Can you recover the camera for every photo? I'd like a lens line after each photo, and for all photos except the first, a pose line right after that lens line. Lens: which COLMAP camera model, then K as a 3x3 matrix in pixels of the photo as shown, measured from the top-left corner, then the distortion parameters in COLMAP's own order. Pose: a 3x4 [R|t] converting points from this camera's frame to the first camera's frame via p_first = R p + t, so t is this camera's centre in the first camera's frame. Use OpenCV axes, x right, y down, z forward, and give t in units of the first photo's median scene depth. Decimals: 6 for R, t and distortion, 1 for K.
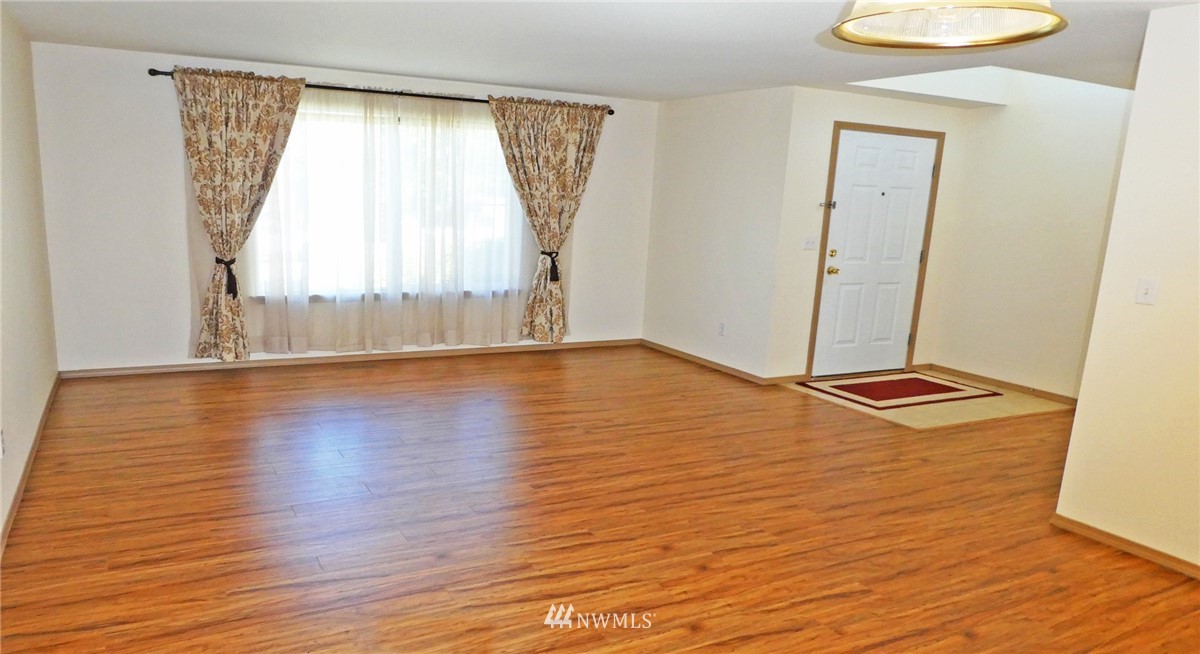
lens RADIAL K [[862.6, 0, 603.4], [0, 862.6, 350.7], [0, 0, 1]] dist [-0.023415, 0.000269]
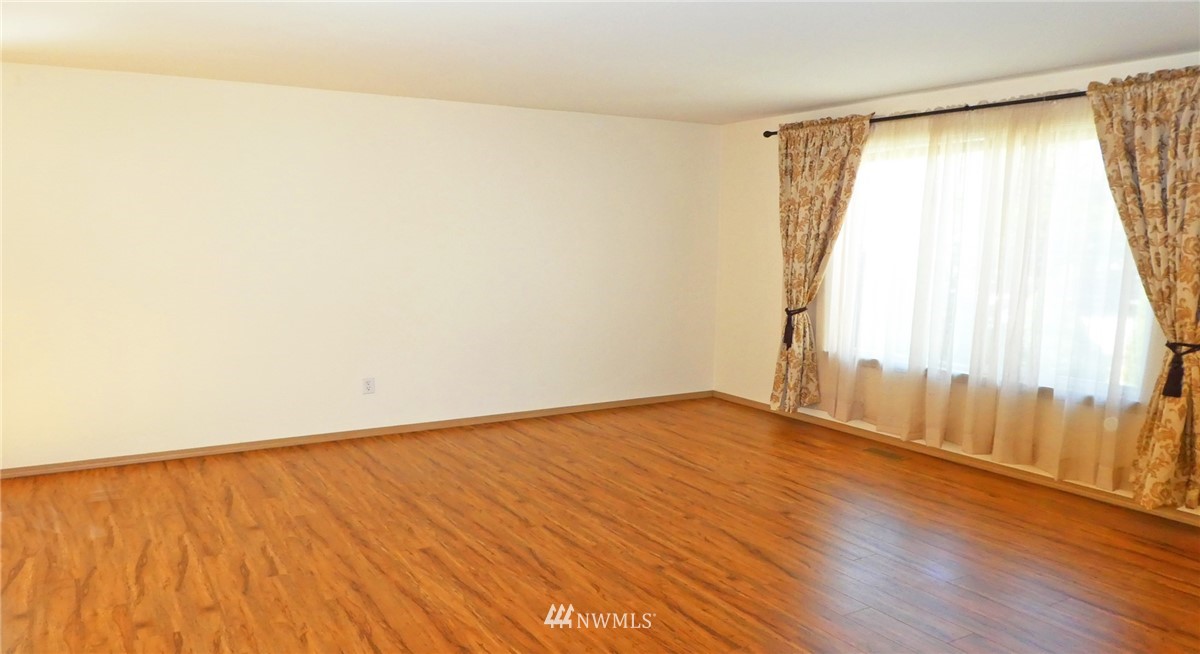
lens RADIAL K [[859.4, 0, 600.0], [0, 859.4, 327.0], [0, 0, 1]] dist [-0.029684, -0.000293]
pose [[0.060112, 0.070010, -0.995733, 0.467049], [-0.192153, 0.979692, 0.057282, -0.088784], [0.979522, 0.187890, 0.072344, 0.631313]]
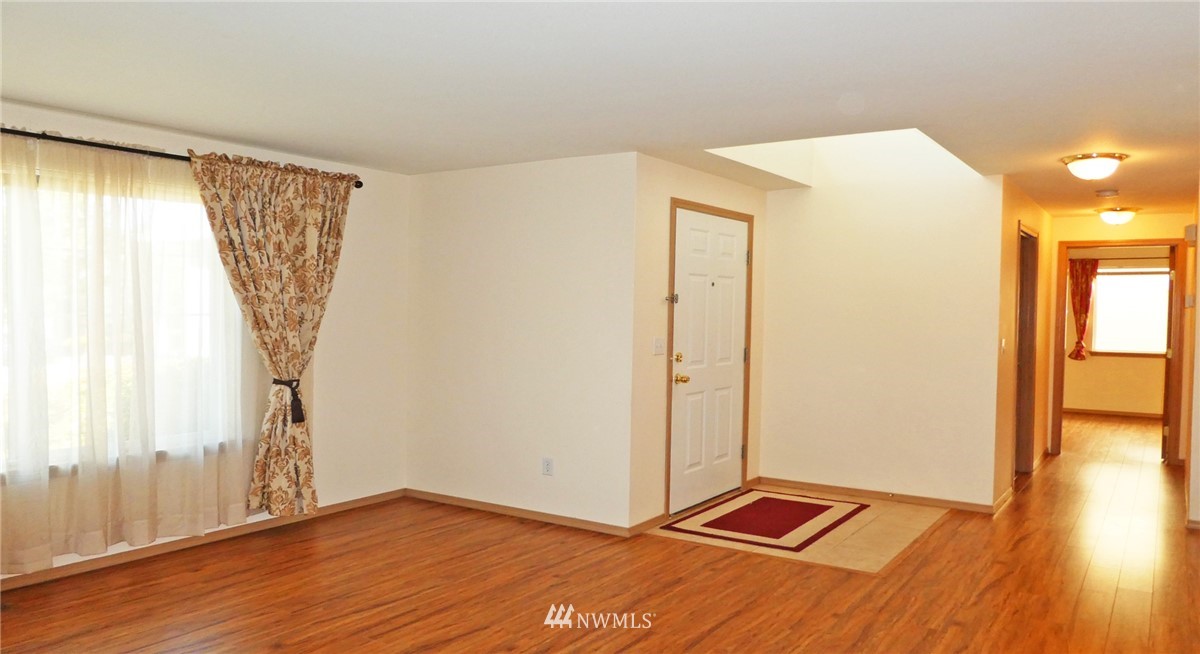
lens RADIAL K [[861.3, 0, 600.0], [0, 861.3, 327.0], [0, 0, 1]] dist [-0.022006, 0.005087]
pose [[0.885892, -0.042912, 0.461903, -0.161703], [0.109816, 0.986810, -0.118940, -0.050462], [-0.450707, 0.156093, 0.878919, 0.301281]]
